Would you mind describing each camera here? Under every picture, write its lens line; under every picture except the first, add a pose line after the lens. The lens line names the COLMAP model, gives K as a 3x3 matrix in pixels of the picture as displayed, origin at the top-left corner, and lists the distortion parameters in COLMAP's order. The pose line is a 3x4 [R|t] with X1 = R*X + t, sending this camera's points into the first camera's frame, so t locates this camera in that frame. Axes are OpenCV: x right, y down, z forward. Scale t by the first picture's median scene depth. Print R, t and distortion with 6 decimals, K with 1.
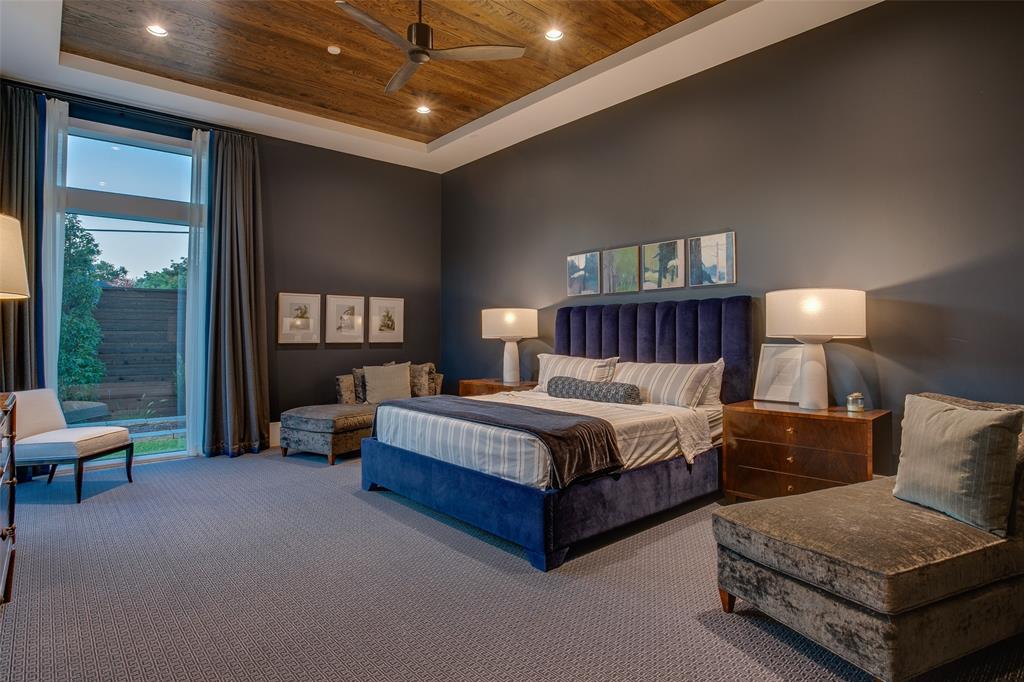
lens RADIAL K [[549.8, 0, 512.0], [0, 549.8, 341.0], [0, 0, 1]] dist [-0.093664, 0.041939]
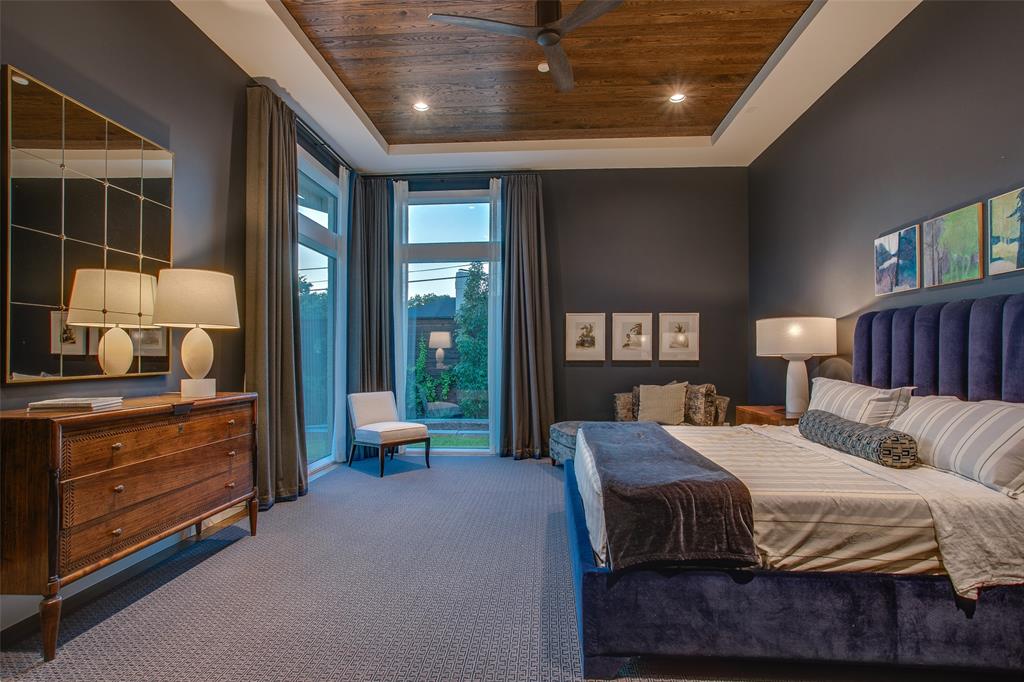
lens RADIAL K [[507.9, 0, 511.9], [0, 507.9, 361.4], [0, 0, 1]] dist [-0.040612, 0.020359]
pose [[0.703021, 0.010598, -0.711090, 0.240215], [-0.005986, 0.999942, 0.008986, -0.002123], [0.711144, -0.002061, 0.703043, 0.234617]]
